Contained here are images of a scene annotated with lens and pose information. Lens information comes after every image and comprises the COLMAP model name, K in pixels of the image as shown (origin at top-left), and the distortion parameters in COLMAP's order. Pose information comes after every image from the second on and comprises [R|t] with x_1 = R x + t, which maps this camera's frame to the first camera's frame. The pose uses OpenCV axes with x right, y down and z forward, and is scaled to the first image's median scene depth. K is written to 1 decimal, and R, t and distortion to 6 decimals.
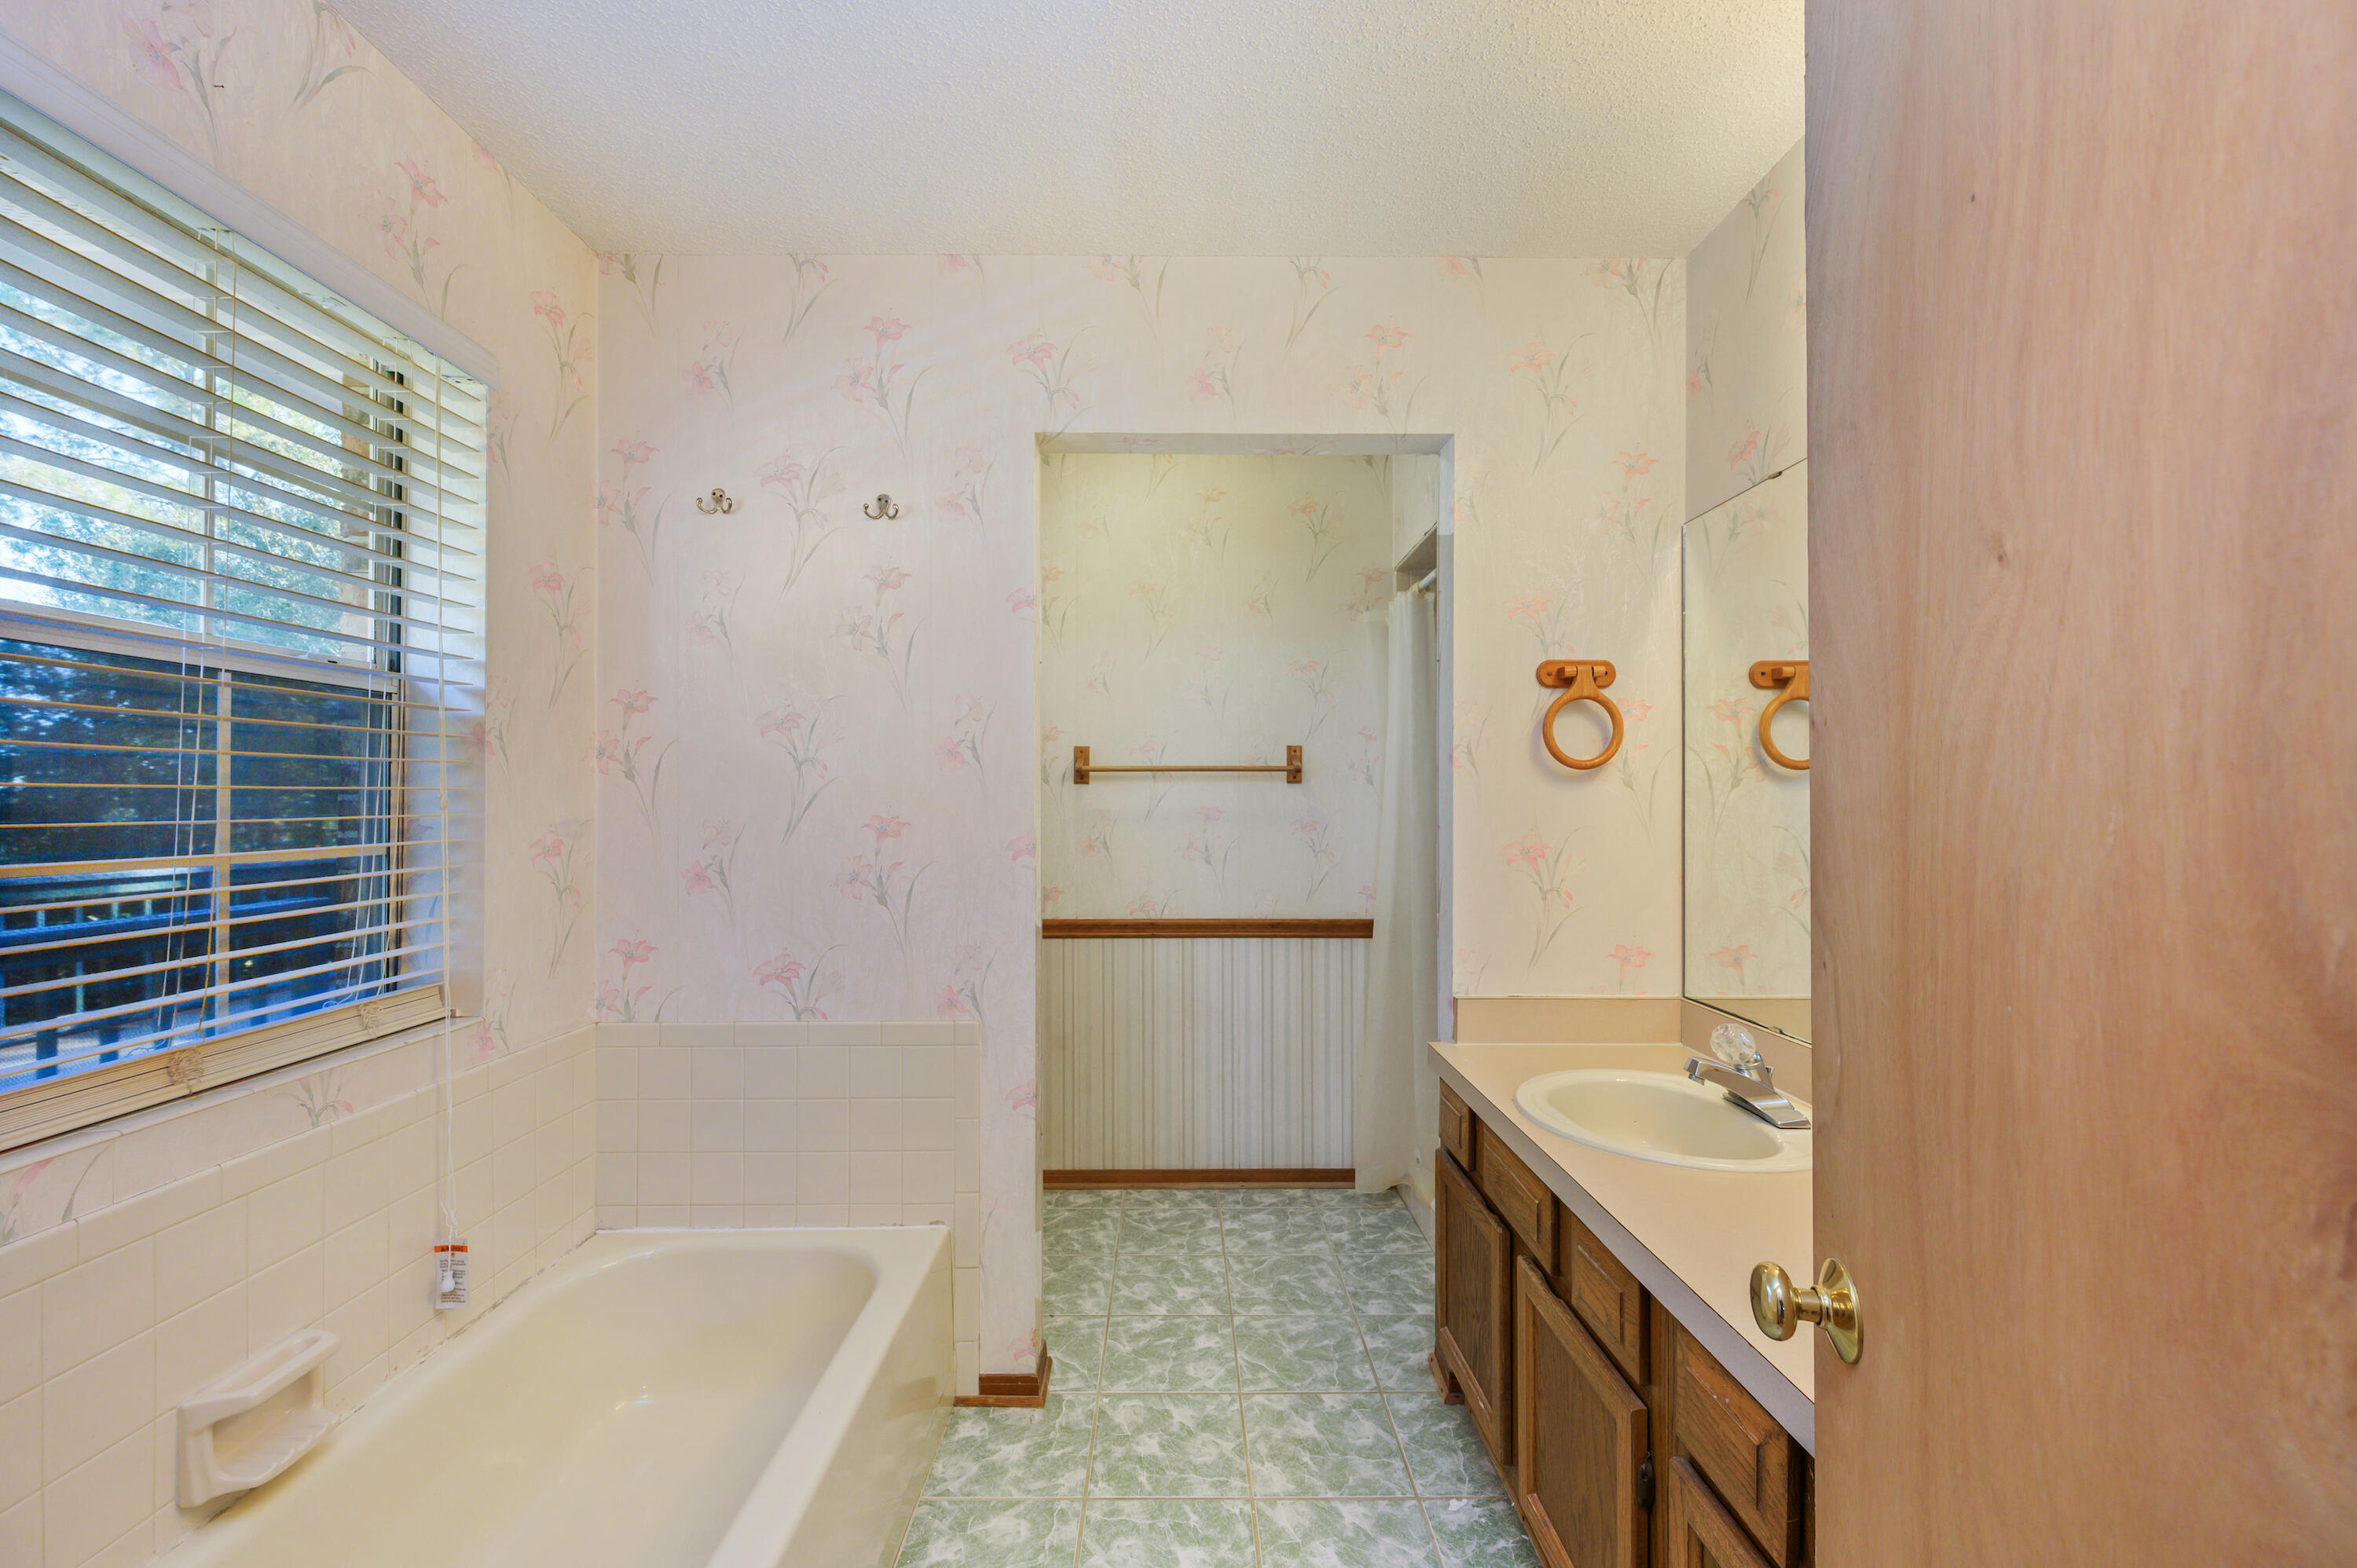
lens RADIAL K [[940.2, 0, 1186.9], [0, 940.2, 797.5], [0, 0, 1]] dist [-0.003219, 0.001361]
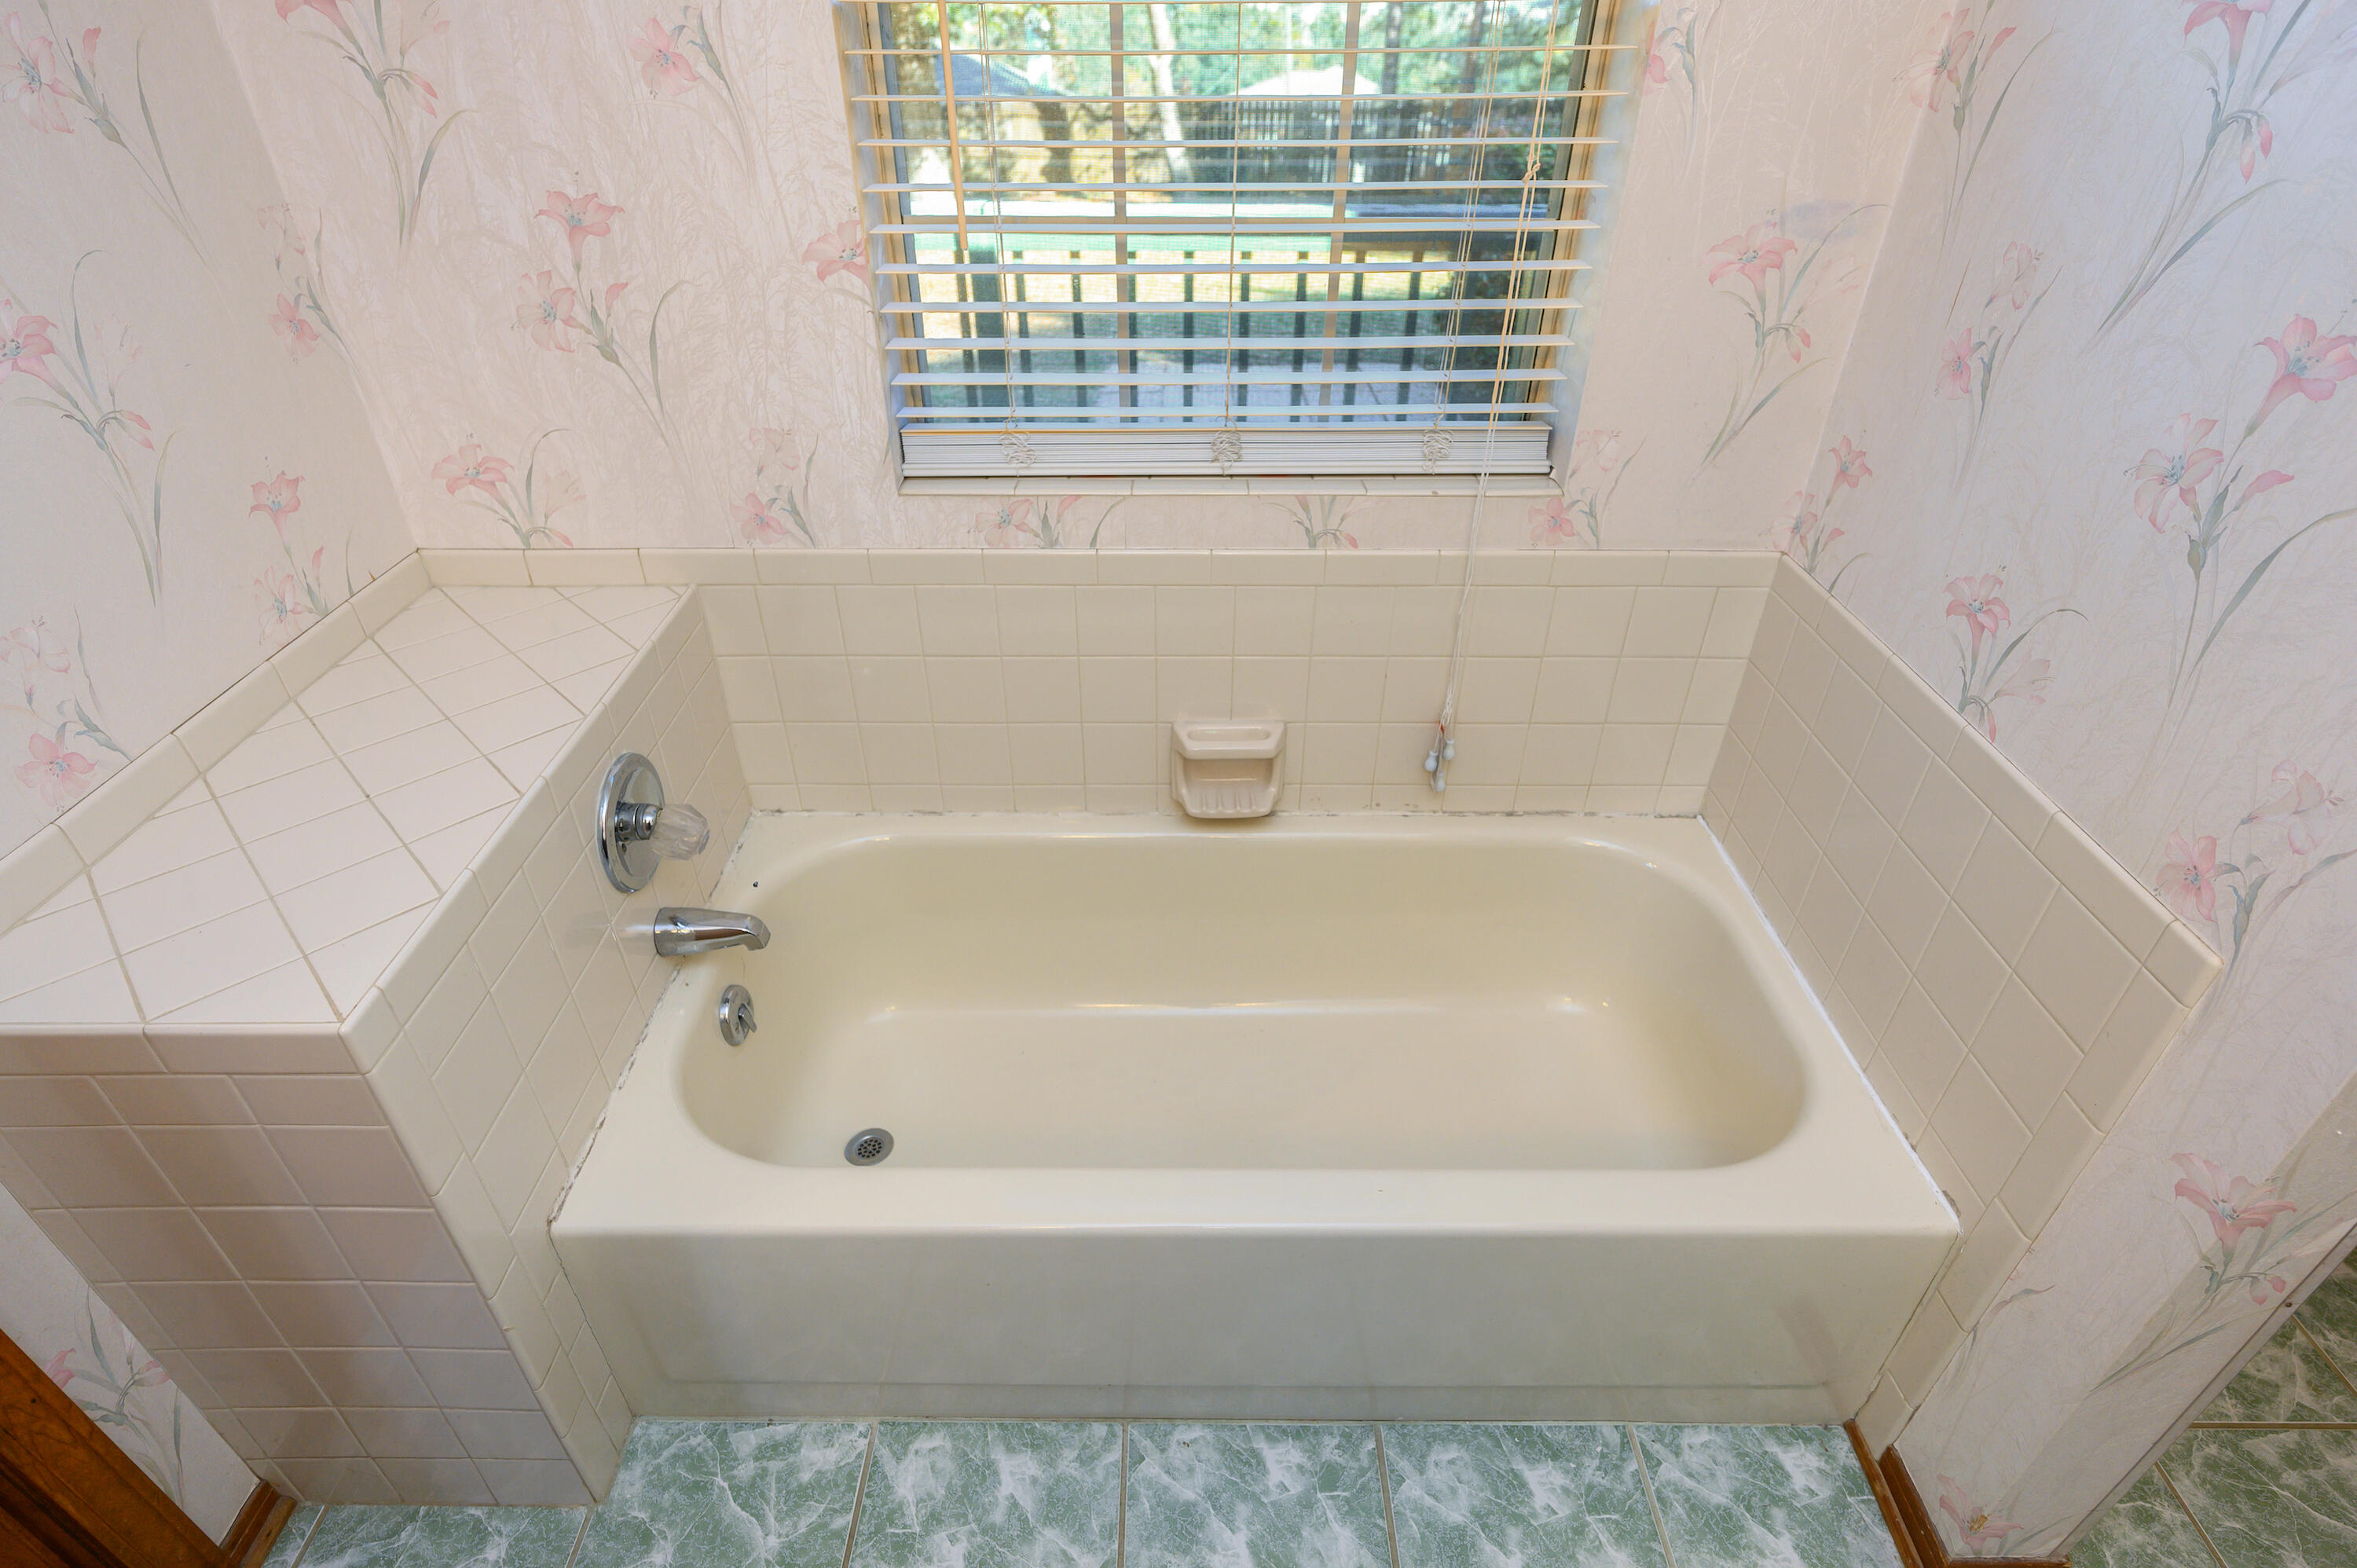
lens RADIAL K [[1173.7, 0, 1165.7], [0, 1173.7, 780.4], [0, 0, 1]] dist [-0.001302, -0.000500]
pose [[-0.019097, 0.564423, -0.825265, 0.133008], [0.005437, 0.825461, 0.564432, -0.088953], [0.999803, 0.006292, -0.018832, 0.605388]]
